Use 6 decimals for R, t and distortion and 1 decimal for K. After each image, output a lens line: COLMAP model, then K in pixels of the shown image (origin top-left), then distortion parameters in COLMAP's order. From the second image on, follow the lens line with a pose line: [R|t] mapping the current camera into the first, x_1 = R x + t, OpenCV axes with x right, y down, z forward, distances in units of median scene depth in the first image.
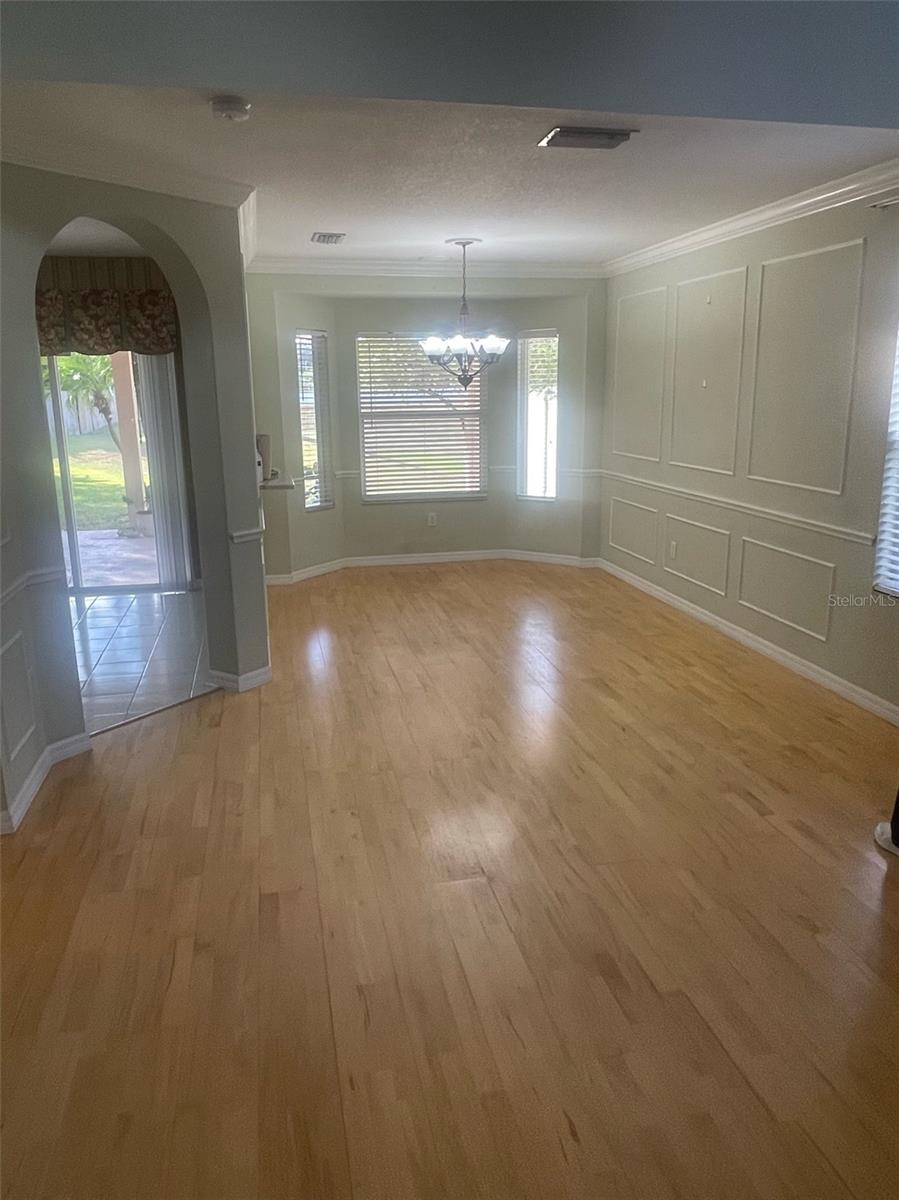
lens RADIAL K [[868.8, 0, 449.5], [0, 868.8, 600.0], [0, 0, 1]] dist [0.005045, -0.007767]
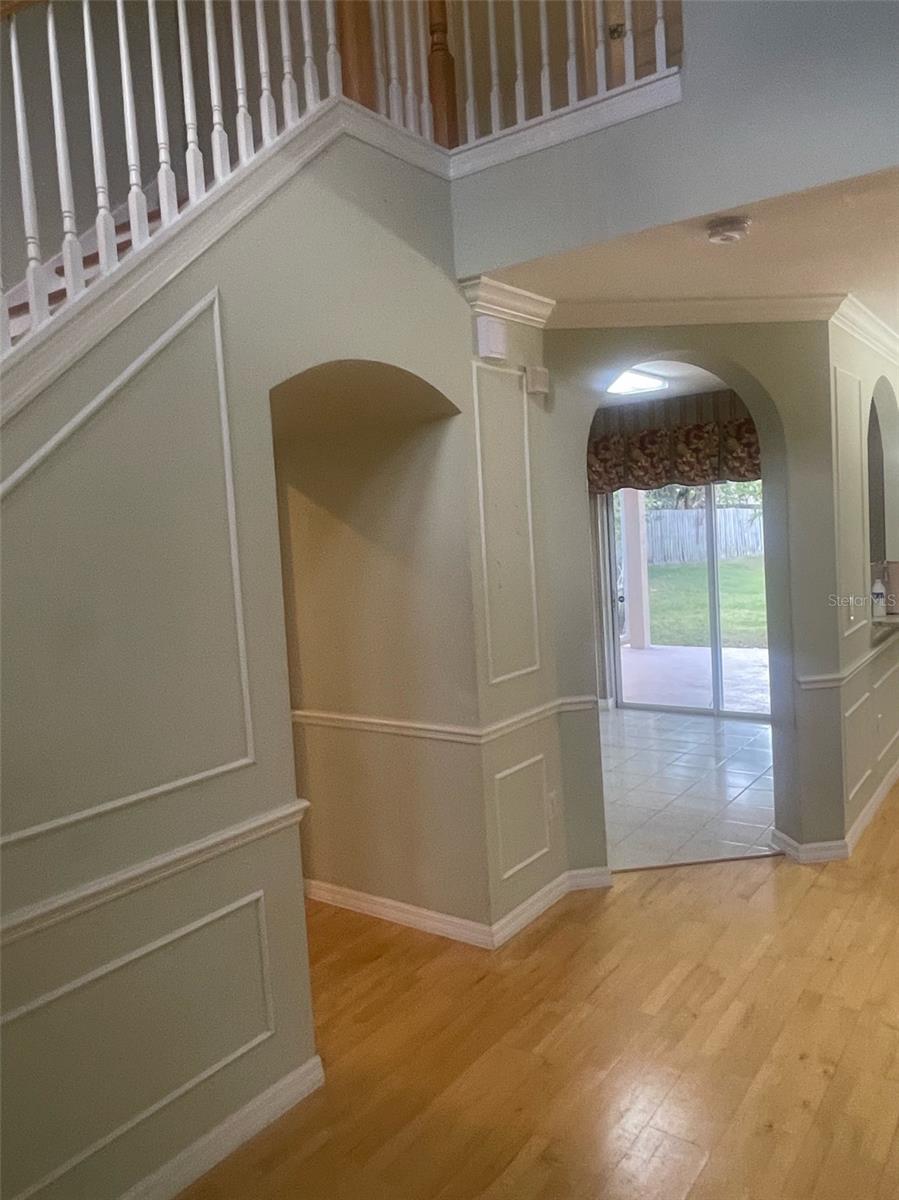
lens RADIAL K [[868.8, 0, 449.5], [0, 868.8, 600.0], [0, 0, 1]] dist [0.005045, -0.007767]
pose [[0.671768, 0.032567, -0.740045, 0.158308], [-0.126000, 0.989498, -0.070830, -0.047859], [0.729967, 0.140827, 0.668817, 0.146989]]
